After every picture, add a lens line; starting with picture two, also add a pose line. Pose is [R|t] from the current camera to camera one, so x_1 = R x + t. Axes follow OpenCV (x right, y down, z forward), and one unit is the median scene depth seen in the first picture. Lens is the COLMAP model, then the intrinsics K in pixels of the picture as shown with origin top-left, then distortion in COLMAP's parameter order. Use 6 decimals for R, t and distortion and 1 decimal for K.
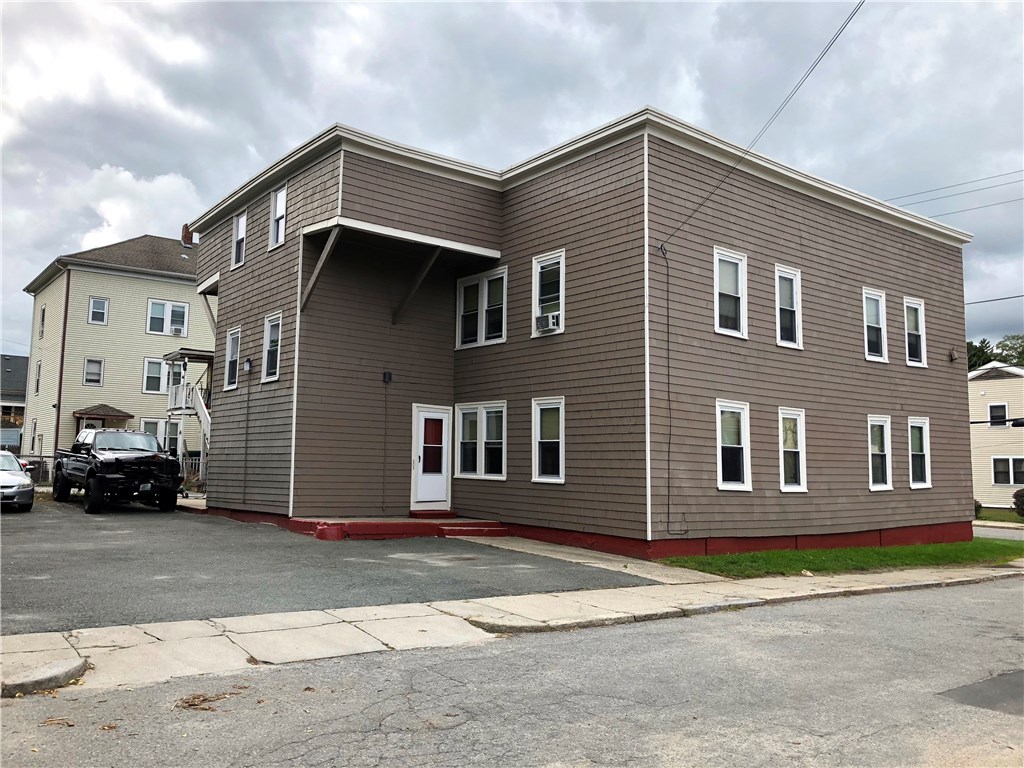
lens RADIAL K [[846.1, 0, 507.3], [0, 846.1, 386.0], [0, 0, 1]] dist [0.026406, -0.004648]
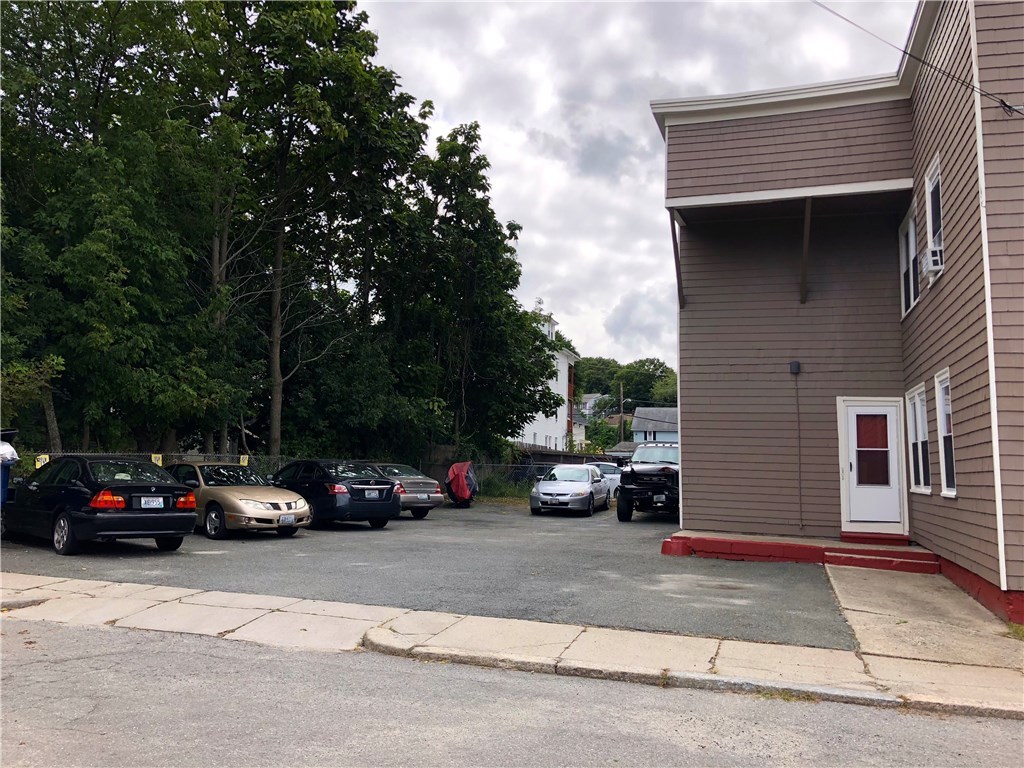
lens RADIAL K [[846.1, 0, 508.0], [0, 846.1, 381.1], [0, 0, 1]] dist [0.026406, -0.004648]
pose [[0.559557, -0.097073, -0.823088, 0.375172], [0.066752, 0.995169, -0.071988, 0.042781], [0.826100, -0.014661, 0.563333, 0.293377]]
